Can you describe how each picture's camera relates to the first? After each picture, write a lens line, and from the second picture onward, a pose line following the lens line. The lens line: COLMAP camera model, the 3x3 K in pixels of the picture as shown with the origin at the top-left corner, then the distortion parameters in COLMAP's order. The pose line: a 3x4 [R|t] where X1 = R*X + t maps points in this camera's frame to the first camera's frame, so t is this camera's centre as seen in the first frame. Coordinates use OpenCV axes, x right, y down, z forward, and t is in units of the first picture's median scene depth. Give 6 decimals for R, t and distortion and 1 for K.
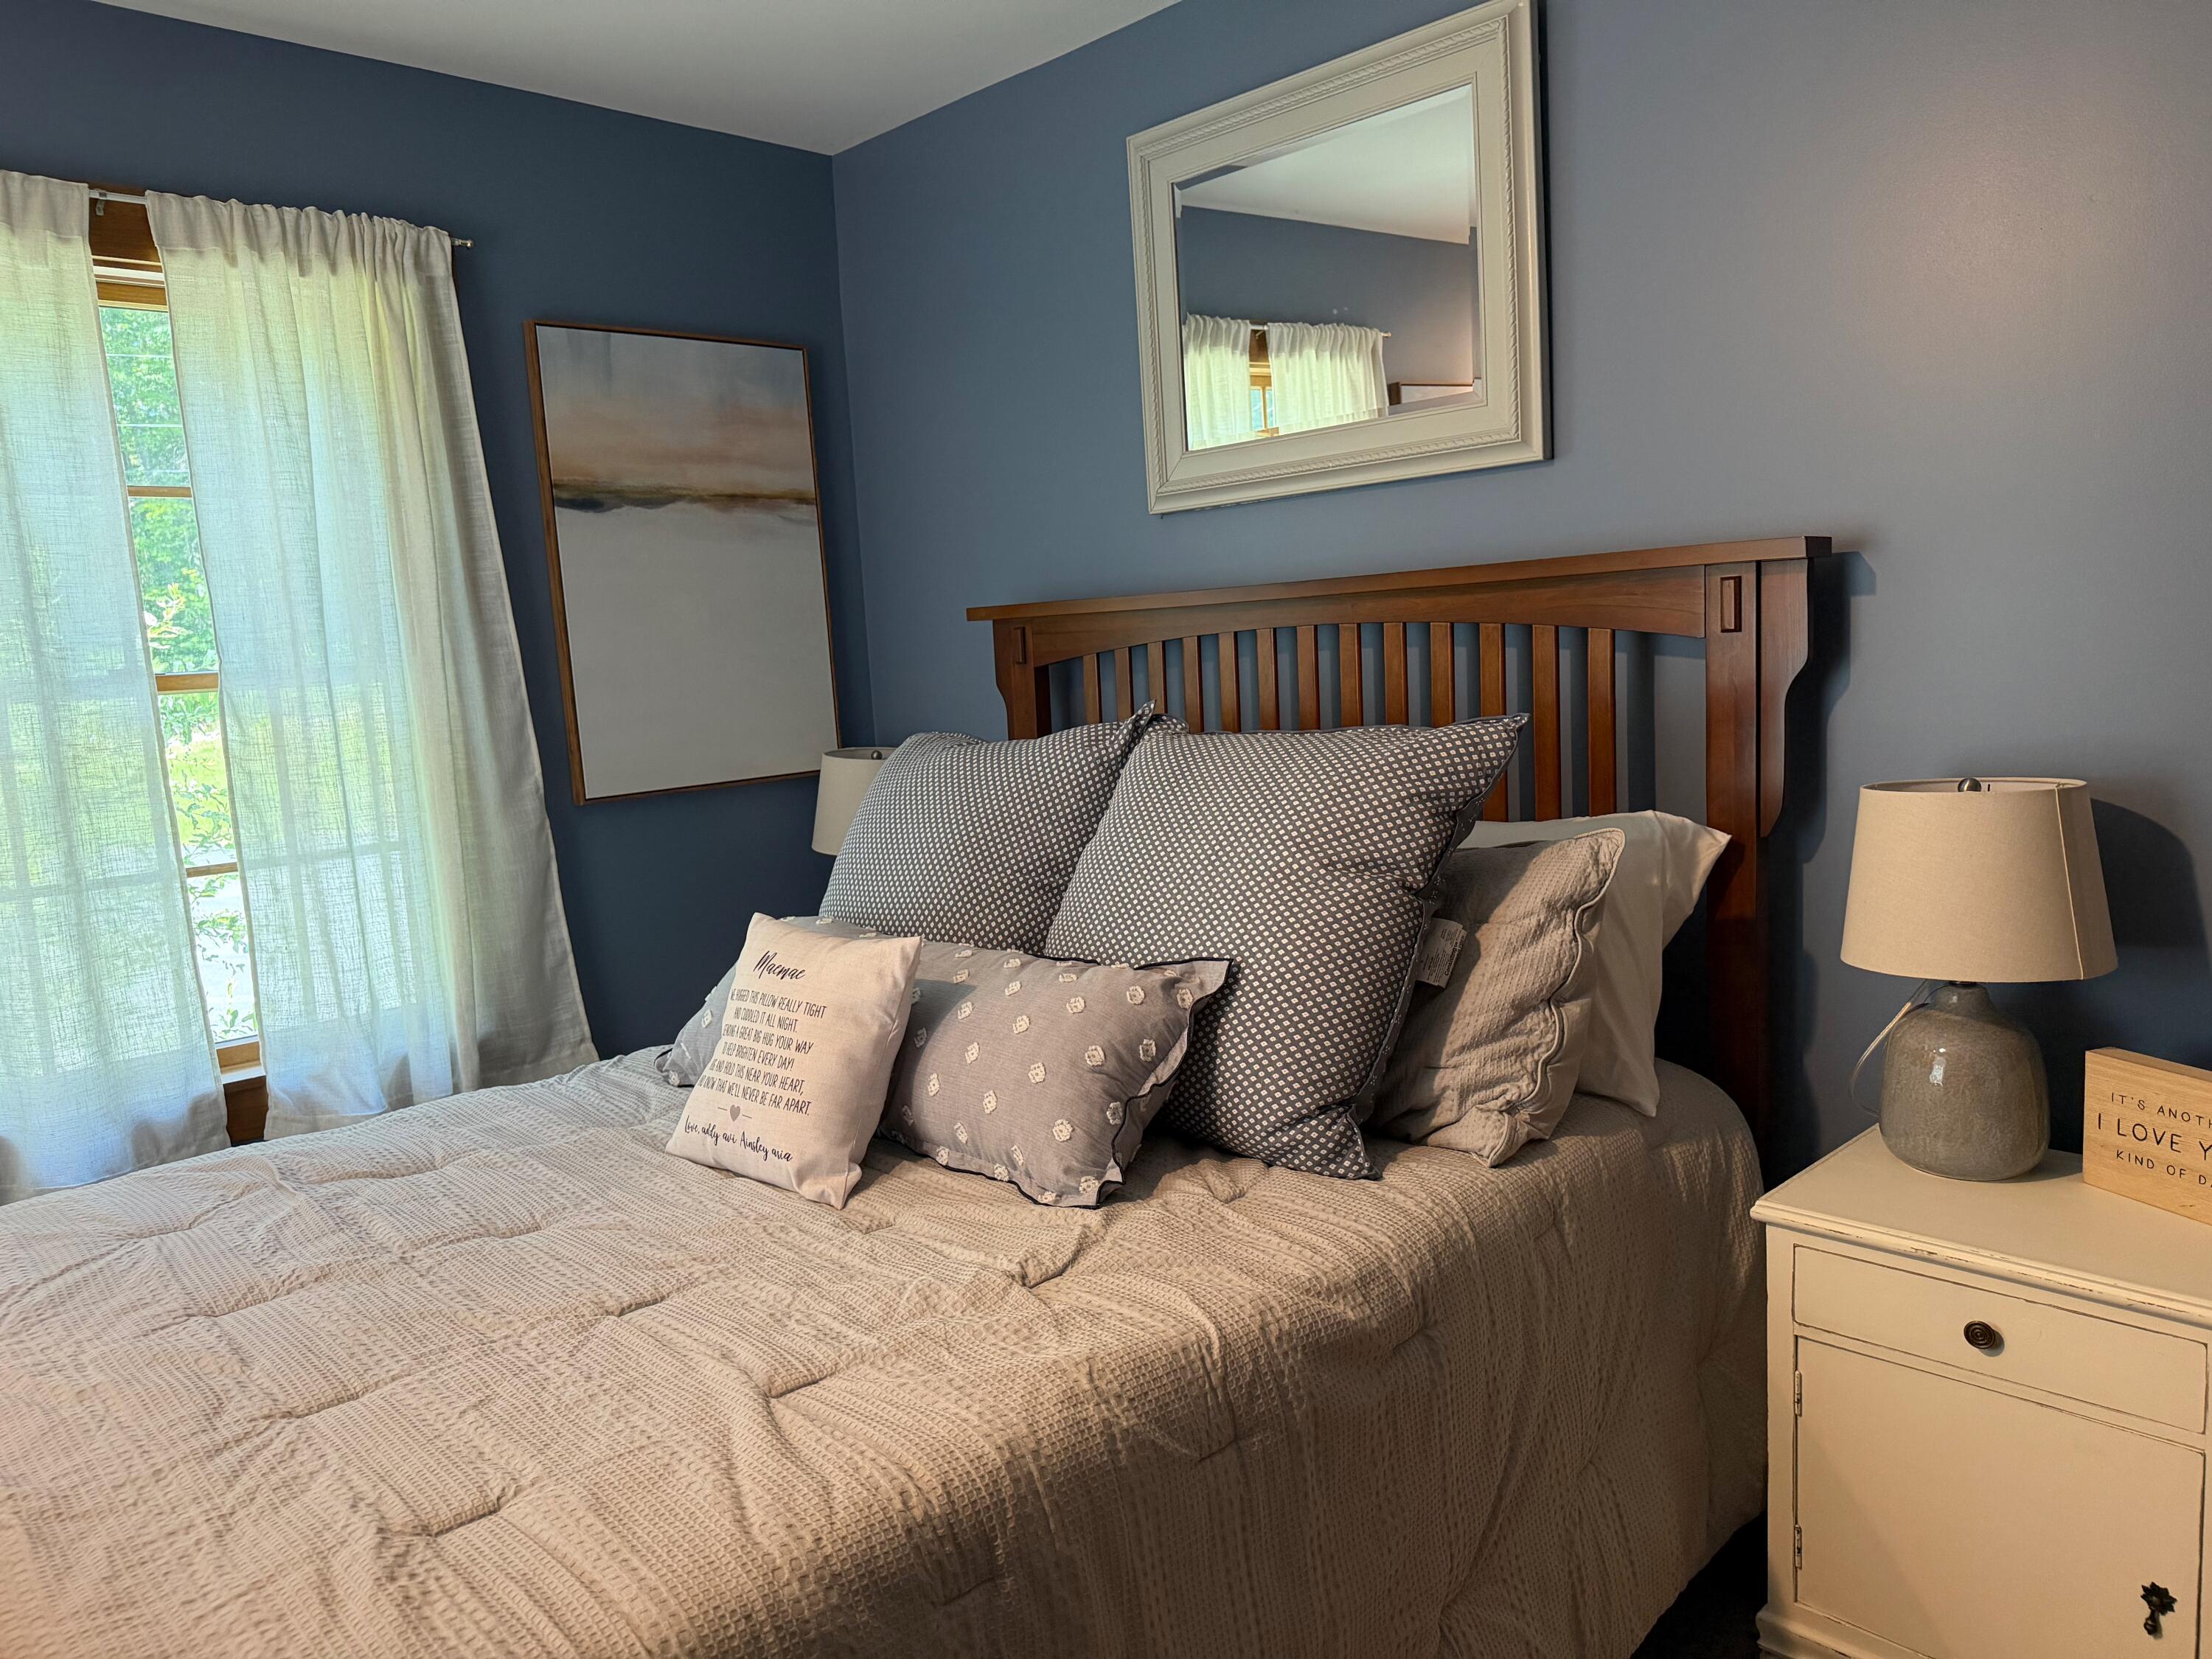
lens RADIAL K [[1566.6, 0, 1102.0], [0, 1566.6, 827.1], [0, 0, 1]] dist [0.030870, -0.026910]
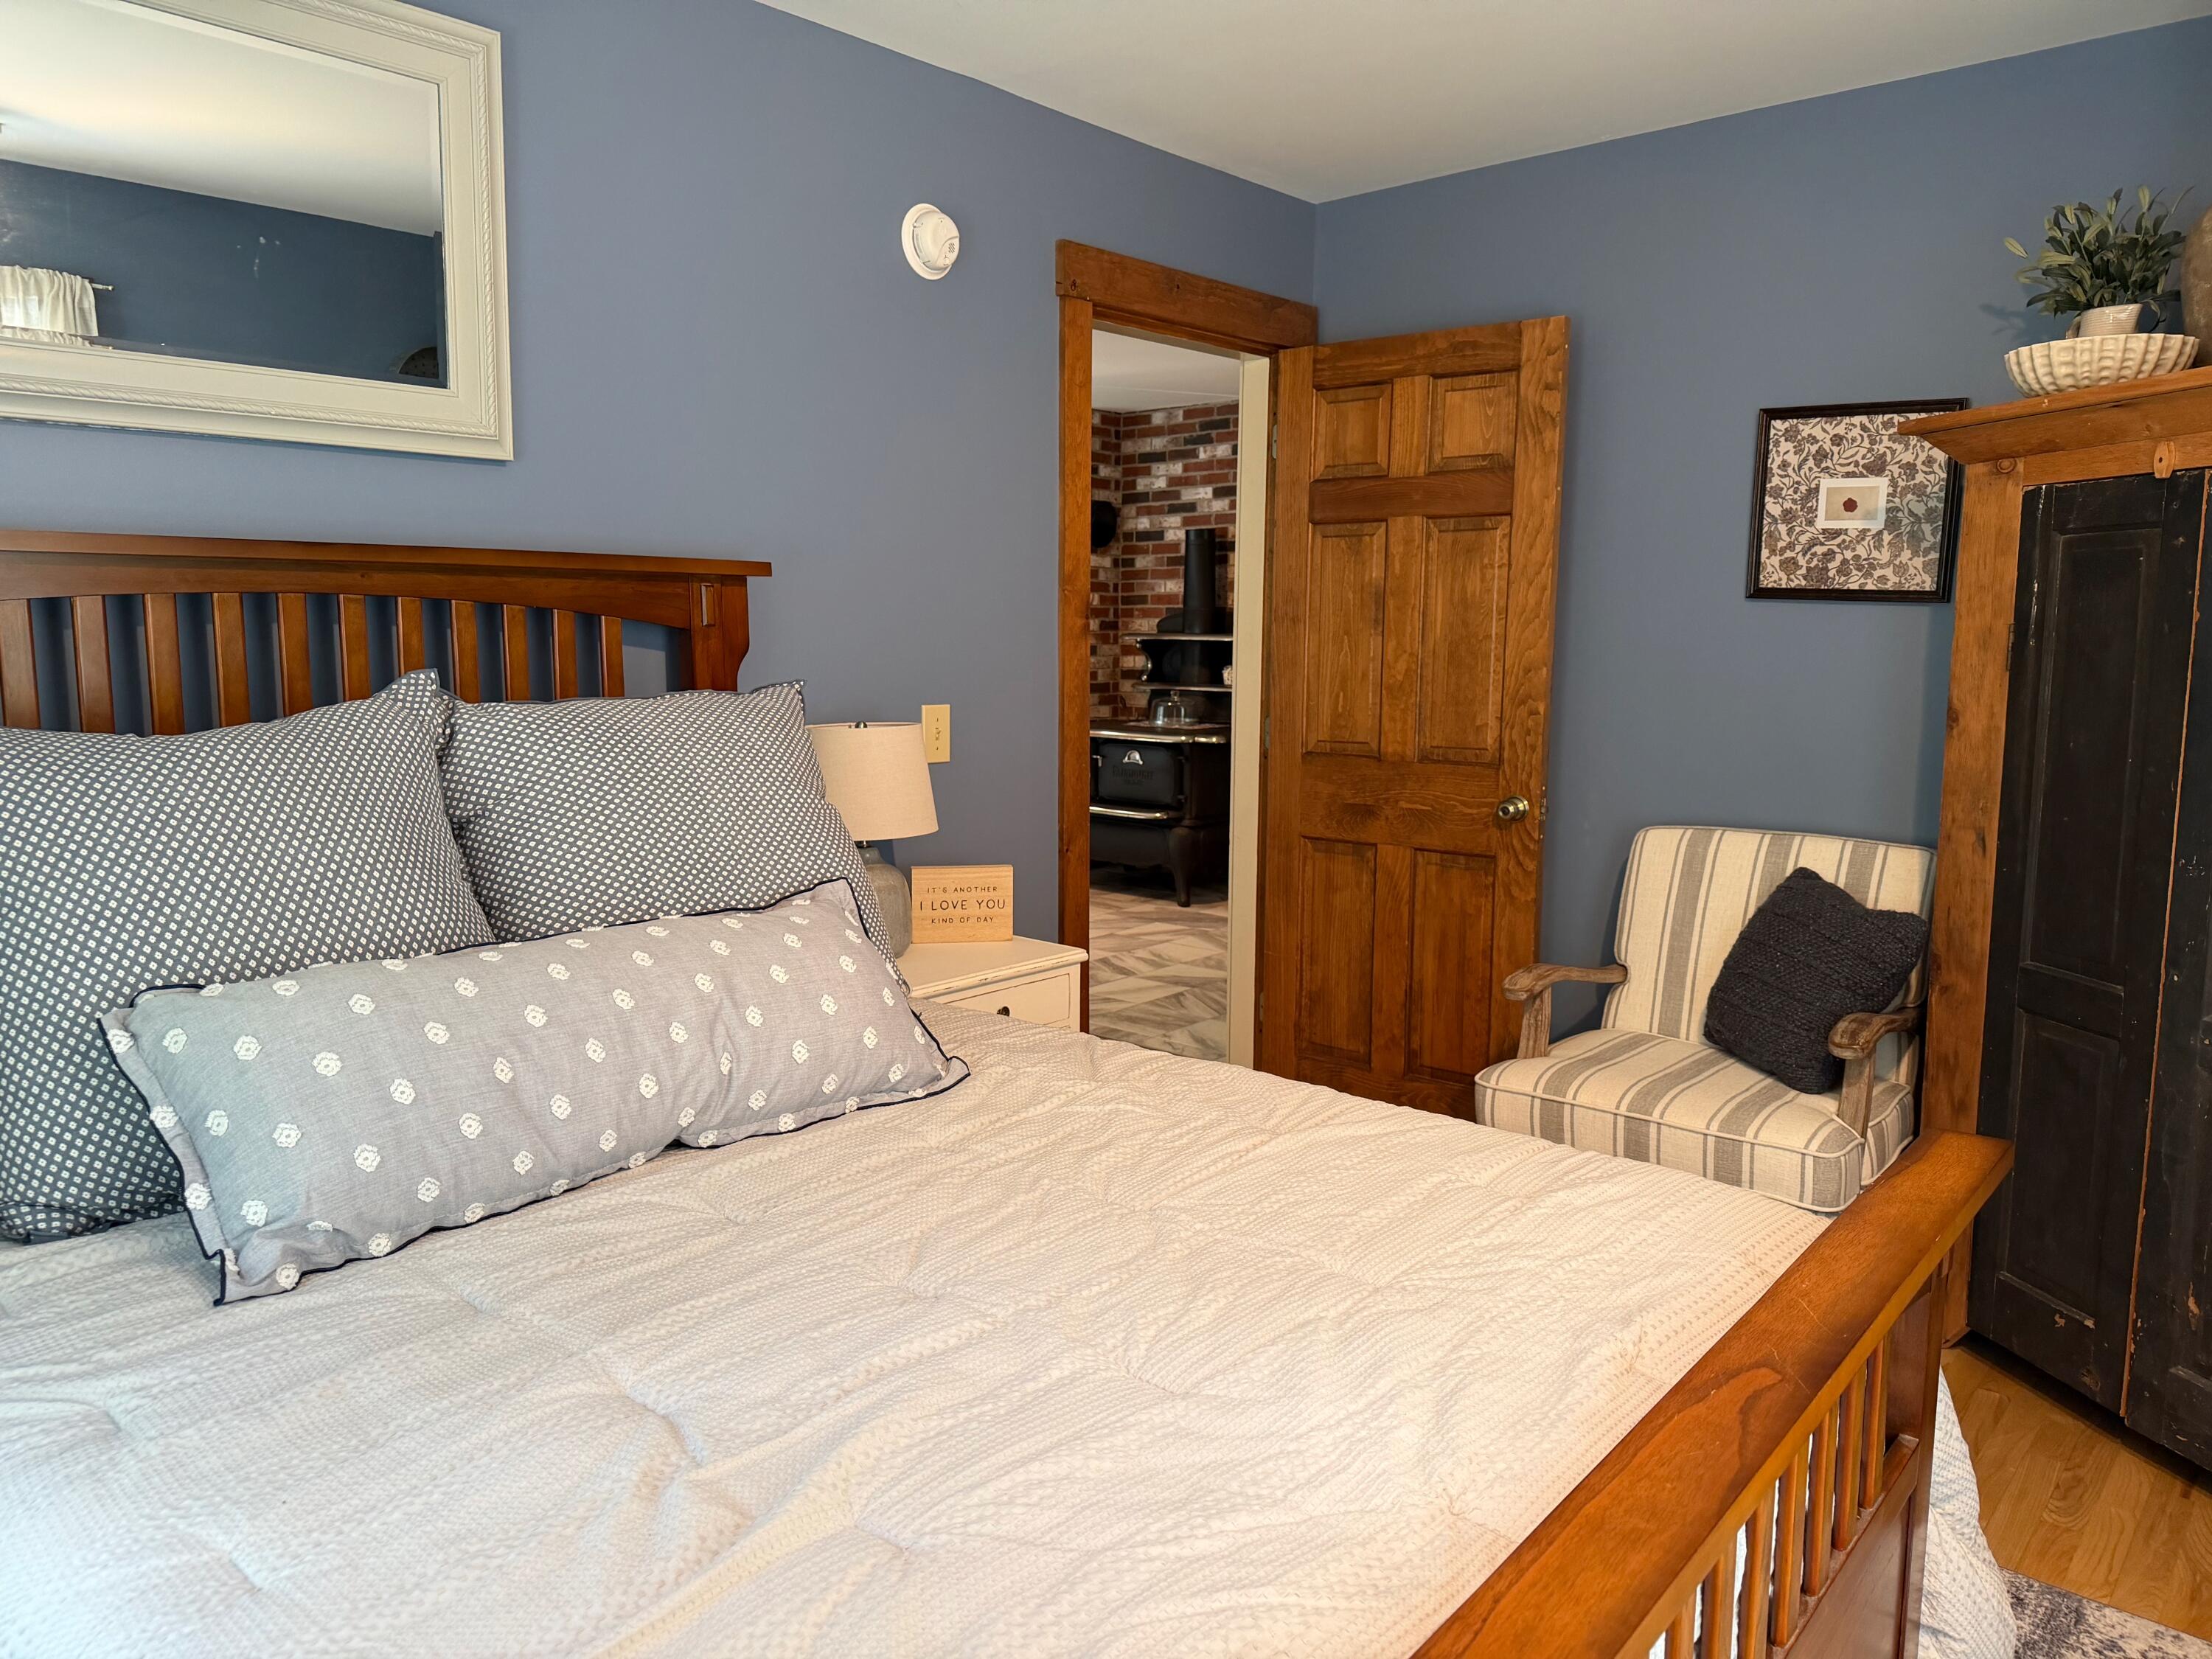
lens RADIAL K [[1566.6, 0, 1101.3], [0, 1566.6, 831.4], [0, 0, 1]] dist [0.030870, -0.026910]
pose [[-0.105483, -0.070753, 0.991901, -1.095657], [0.124407, 0.988690, 0.083754, -0.022502], [-0.986608, 0.132234, -0.095488, 0.915703]]
